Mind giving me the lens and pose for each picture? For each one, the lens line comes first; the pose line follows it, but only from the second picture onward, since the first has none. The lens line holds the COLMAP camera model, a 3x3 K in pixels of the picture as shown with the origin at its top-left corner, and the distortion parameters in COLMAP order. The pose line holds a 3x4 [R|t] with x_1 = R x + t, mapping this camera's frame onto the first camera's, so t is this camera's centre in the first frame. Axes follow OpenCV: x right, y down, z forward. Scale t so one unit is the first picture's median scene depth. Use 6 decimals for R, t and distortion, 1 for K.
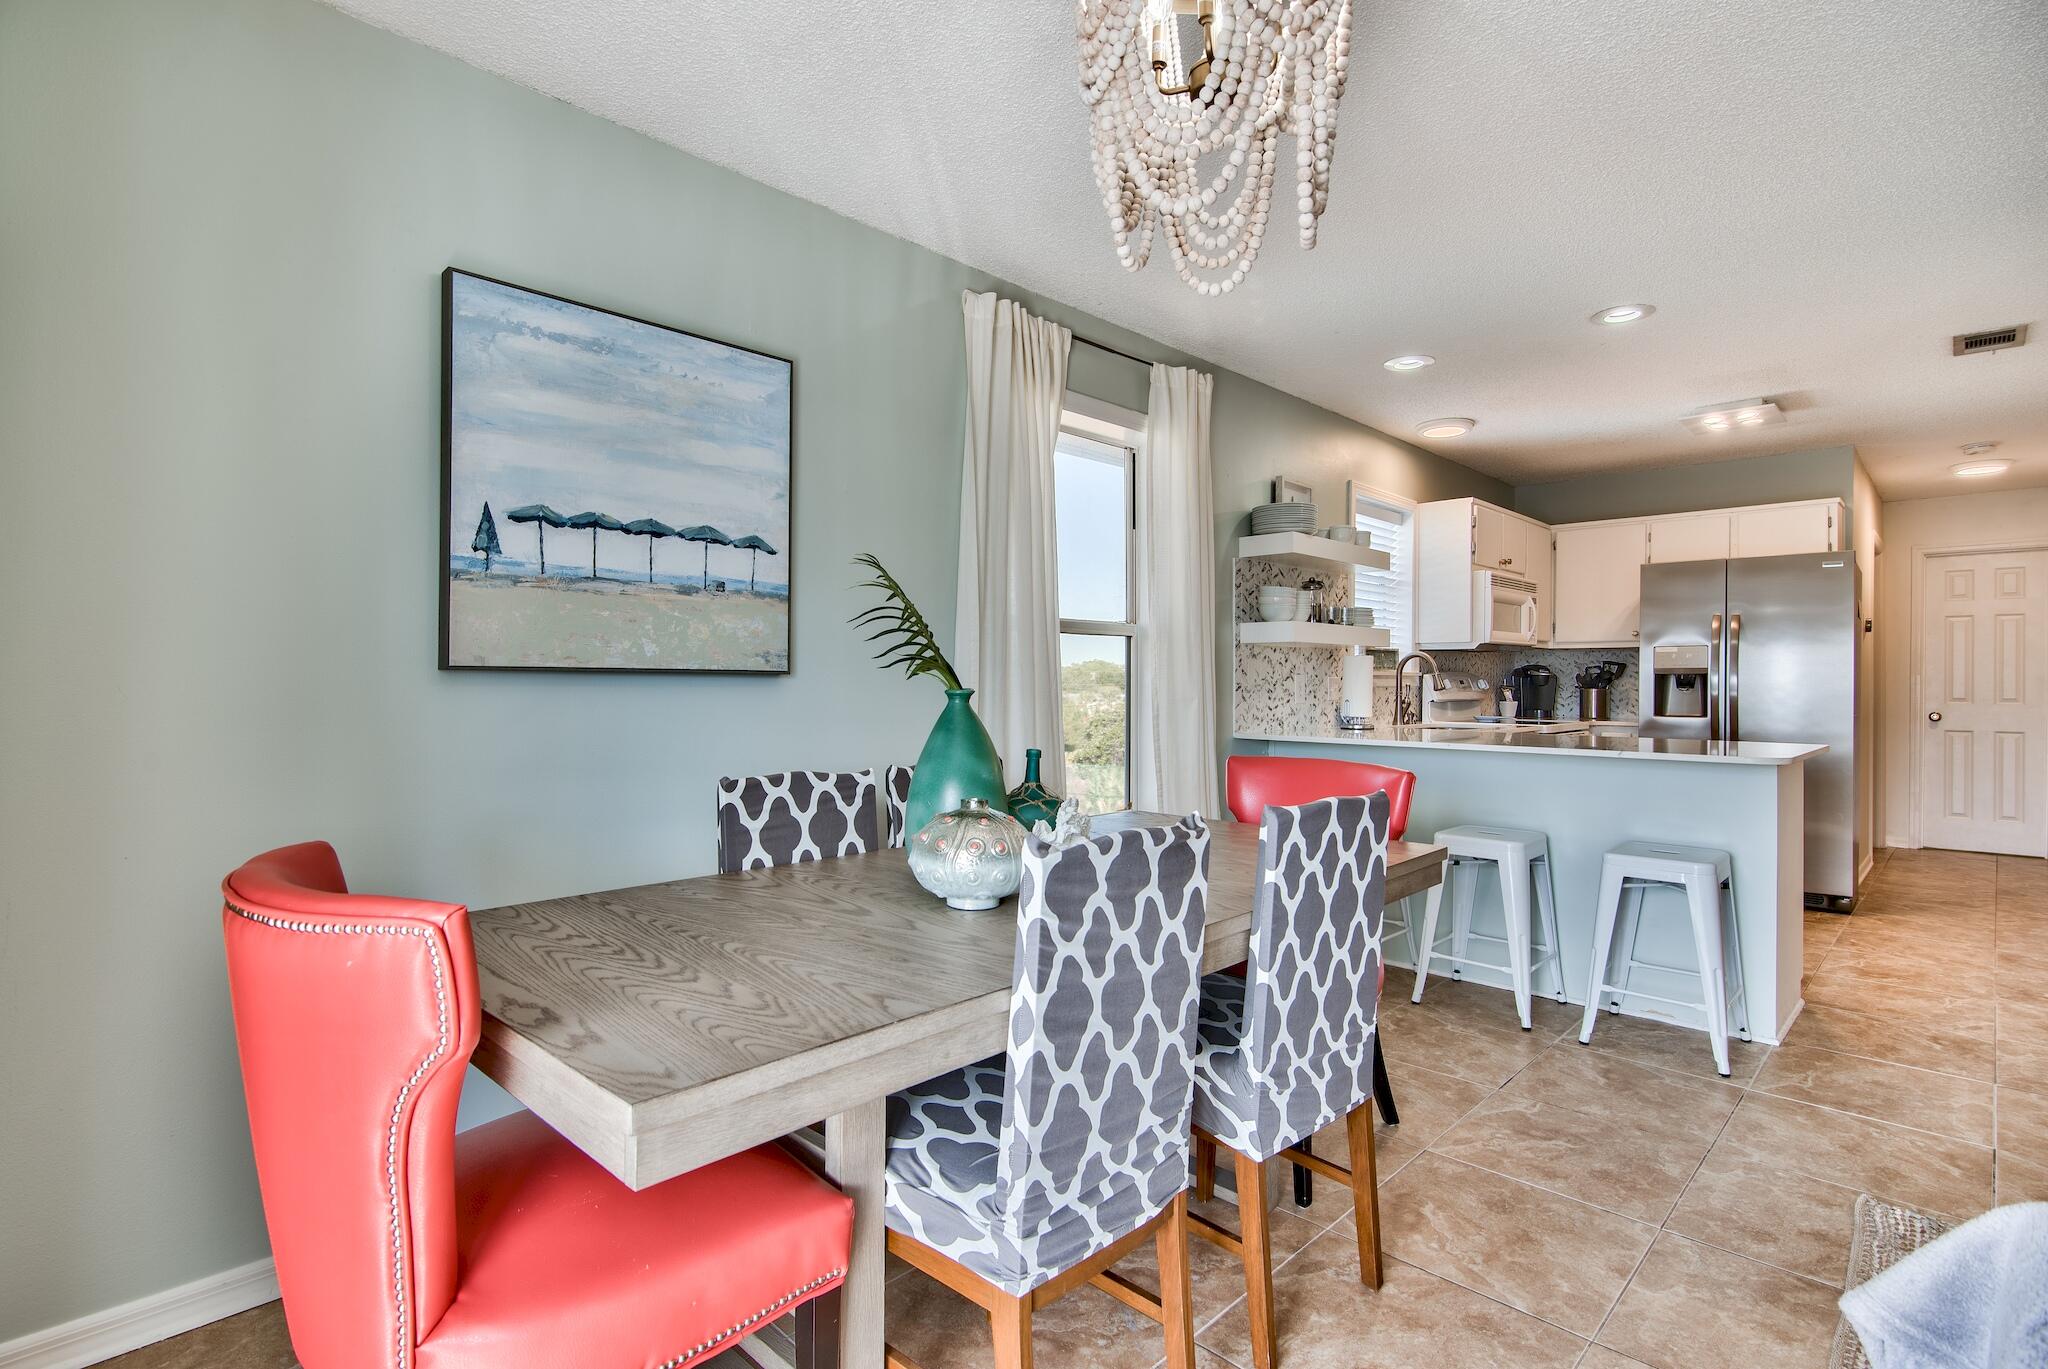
lens RADIAL K [[1014.3, 0, 1024.0], [0, 1014.3, 684.5], [0, 0, 1]] dist [-0.002474, -0.001040]
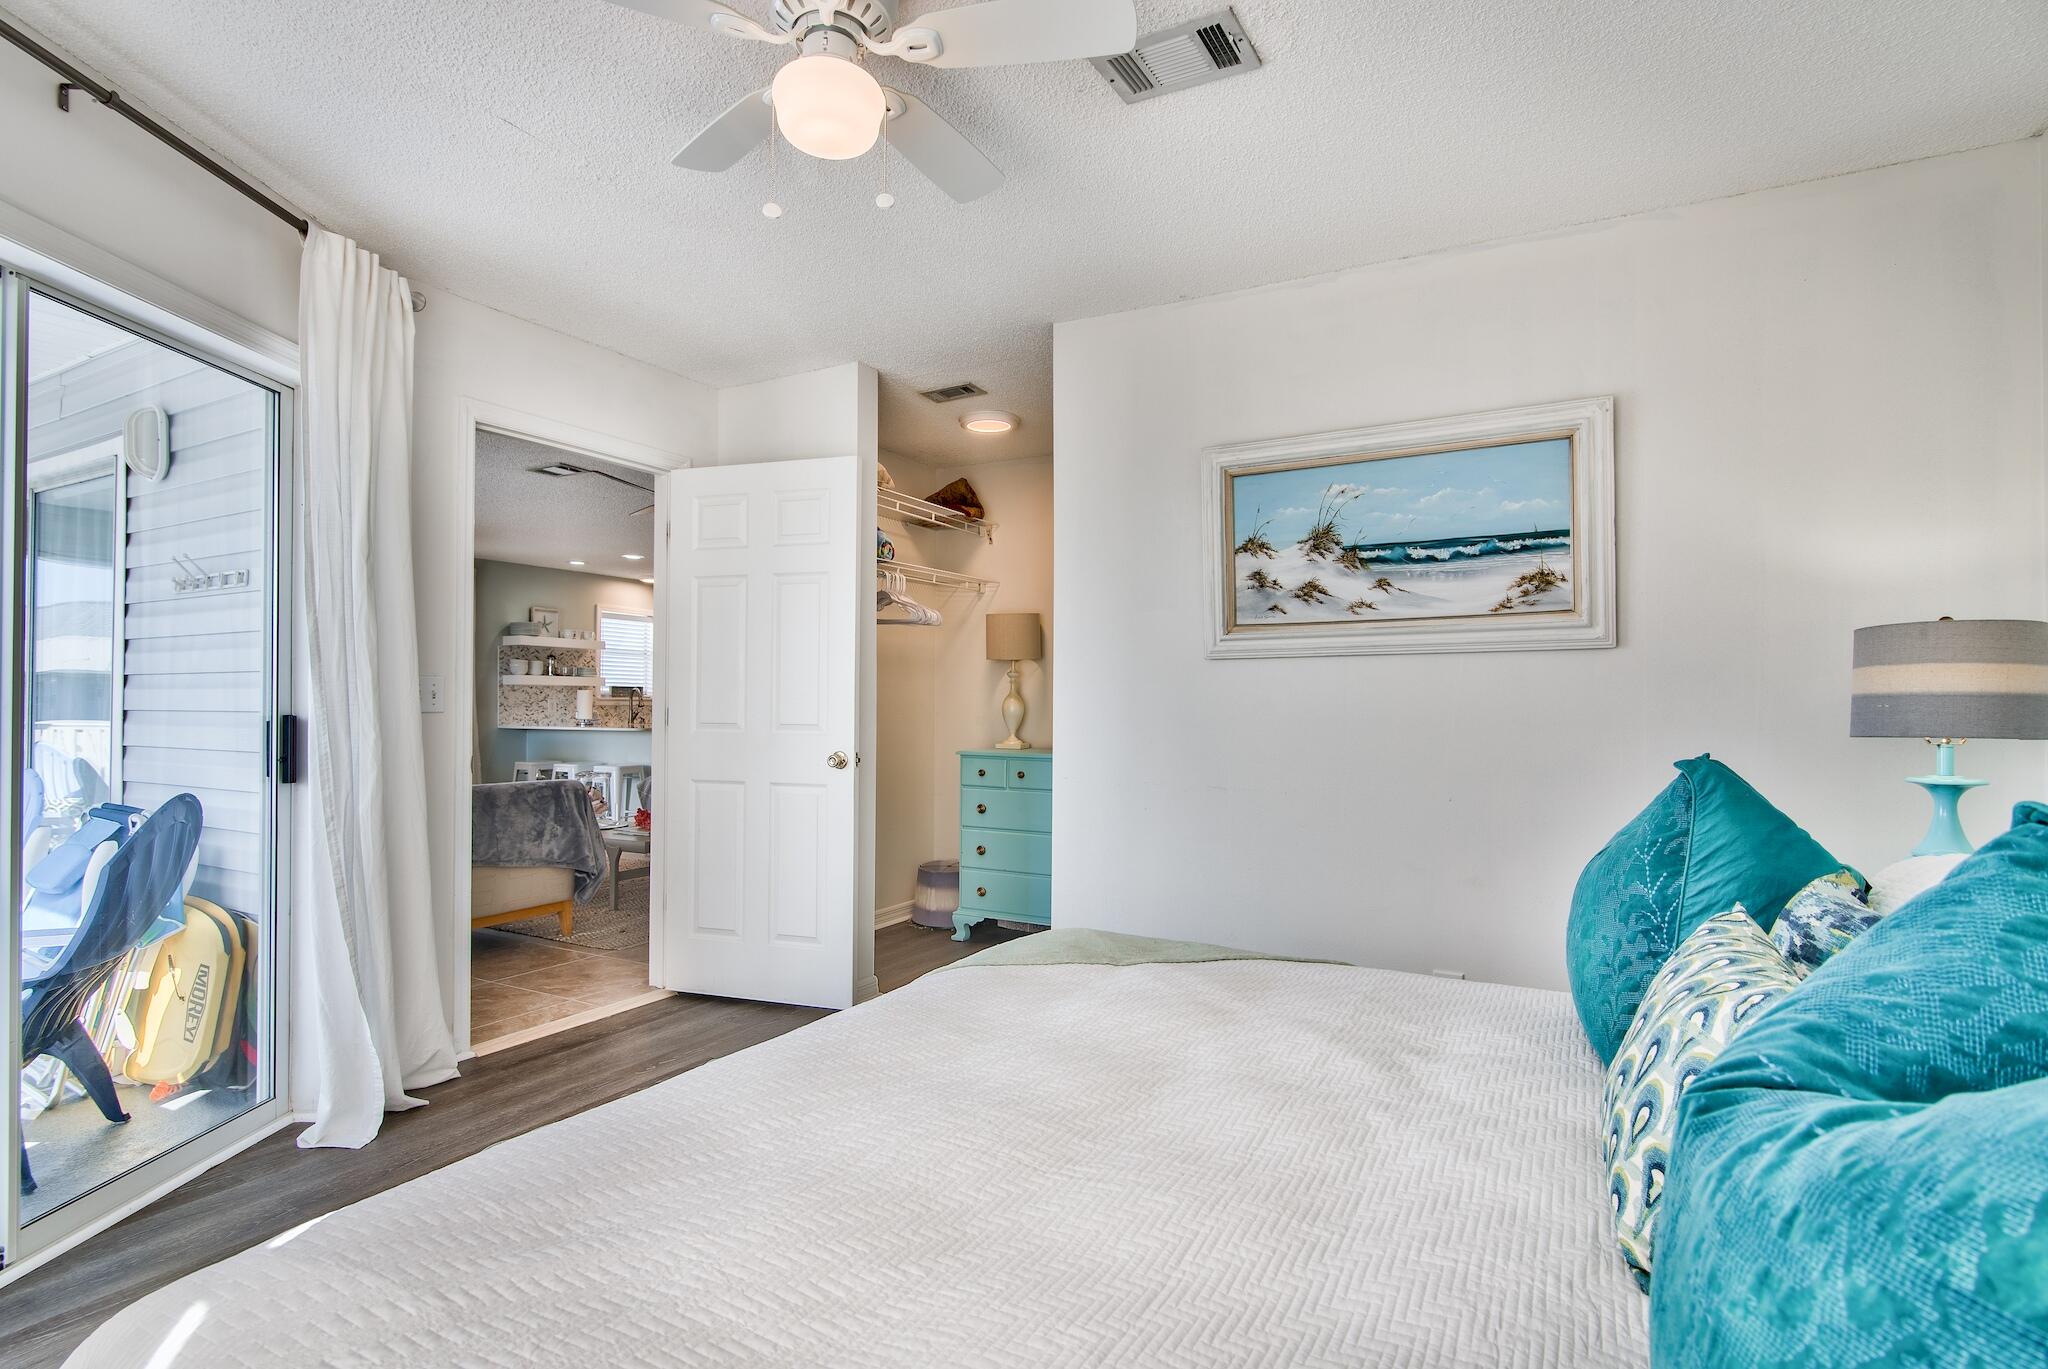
lens RADIAL K [[1014.3, 0, 1024.0], [0, 1014.3, 684.5], [0, 0, 1]] dist [-0.002474, -0.001040]
pose [[0.964328, 0.012939, 0.264395, 0.550491], [-0.008557, 0.999806, -0.017718, -0.009394], [-0.264573, 0.014823, 0.964252, -1.064632]]
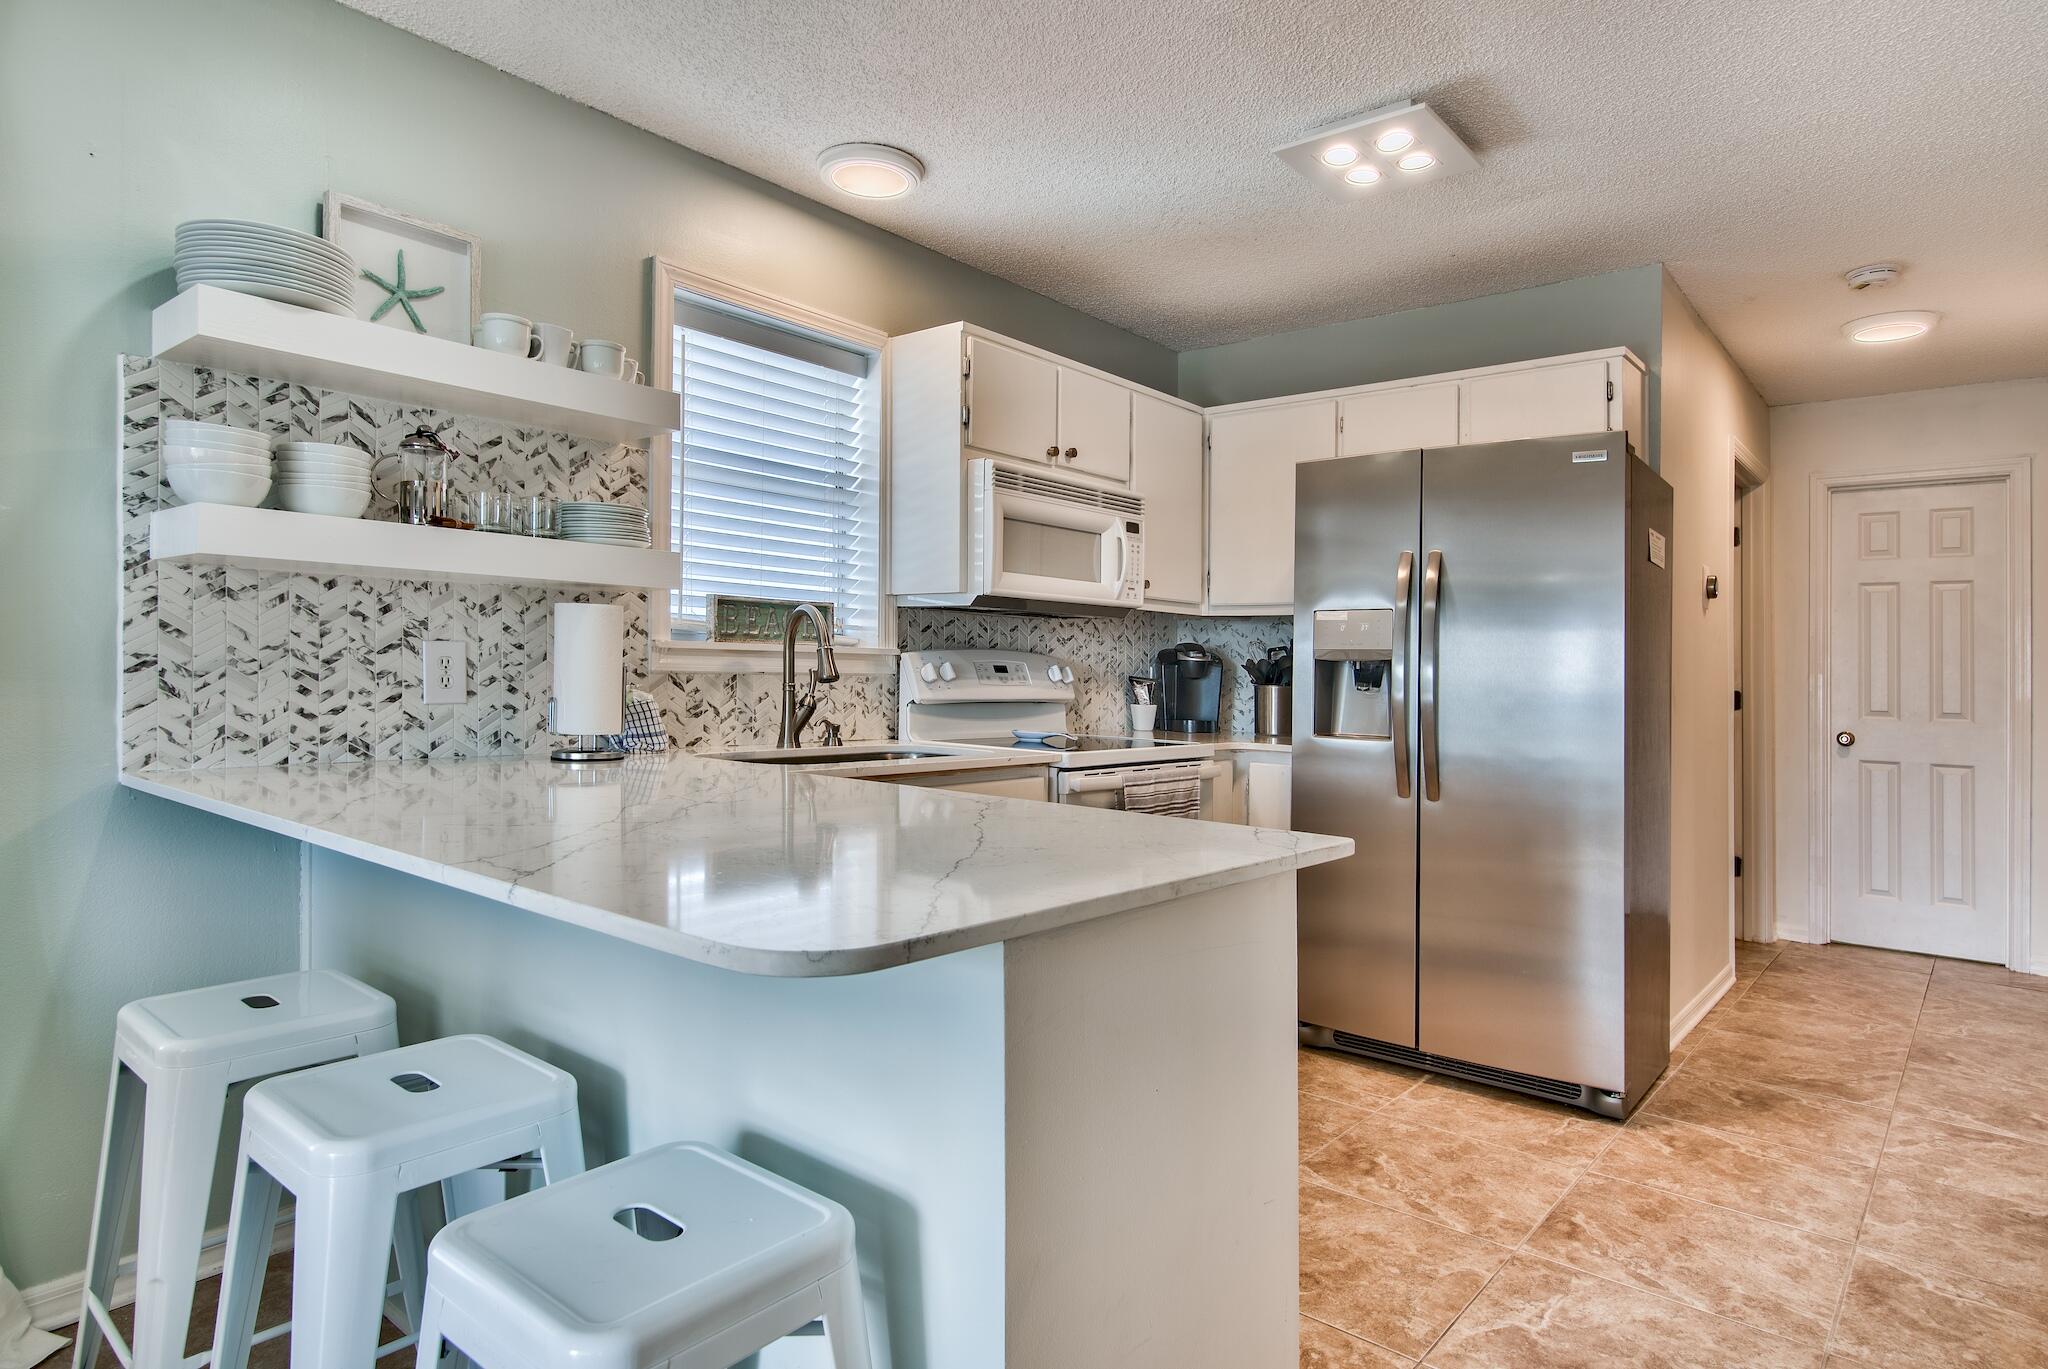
lens RADIAL K [[1173.1, 0, 1034.4], [0, 1173.1, 646.7], [0, 0, 1]] dist [0.018727, 0.001356]
pose [[0.996530, 0.021233, 0.080475, 0.416826], [-0.019488, 0.999559, -0.022412, -0.000391], [-0.080915, 0.020766, 0.996505, 0.370136]]
